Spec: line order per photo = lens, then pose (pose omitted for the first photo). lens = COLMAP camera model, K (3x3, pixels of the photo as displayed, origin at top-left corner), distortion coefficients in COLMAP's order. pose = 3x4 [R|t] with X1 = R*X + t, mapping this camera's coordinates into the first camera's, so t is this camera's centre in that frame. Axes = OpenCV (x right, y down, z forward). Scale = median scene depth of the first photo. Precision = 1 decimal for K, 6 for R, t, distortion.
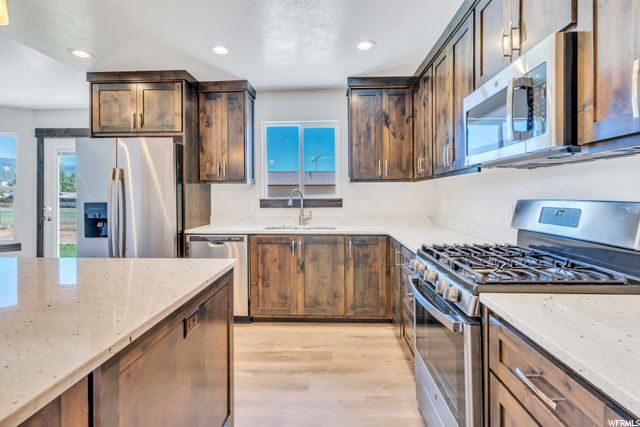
lens RADIAL K [[306.9, 0, 320.2], [0, 306.9, 197.5], [0, 0, 1]] dist [-0.000287, 0.000141]
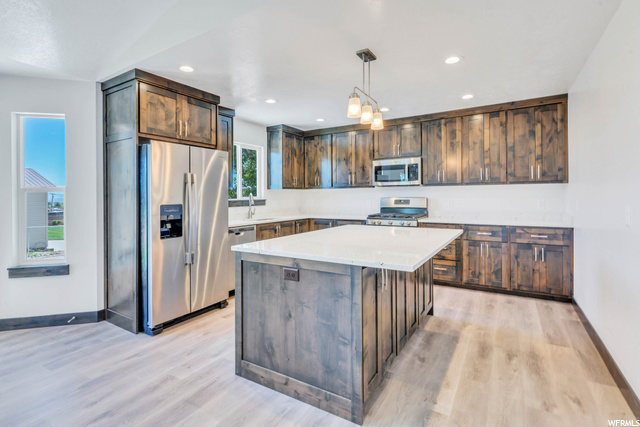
lens RADIAL K [[306.9, 0, 320.2], [0, 306.9, 197.5], [0, 0, 1]] dist [-0.000287, 0.000141]
pose [[0.485800, -0.005744, 0.874051, -1.246391], [0.014003, 0.999901, -0.001212, 0.000168], [-0.873958, 0.012829, 0.485832, 0.045525]]
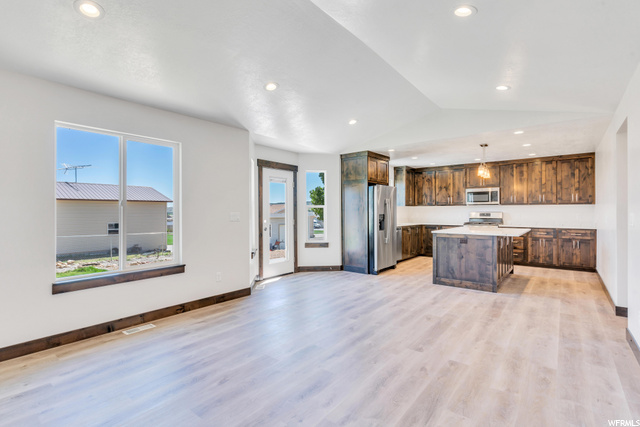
lens RADIAL K [[307.5, 0, 320.3], [0, 307.5, 211.3], [0, 0, 1]] dist [0.000002, 0.000157]
pose [[0.588510, -0.000189, 0.808490, -2.471332], [0.006031, 0.999973, -0.004156, 0.001080], [-0.808468, 0.007322, 0.588495, 0.057929]]
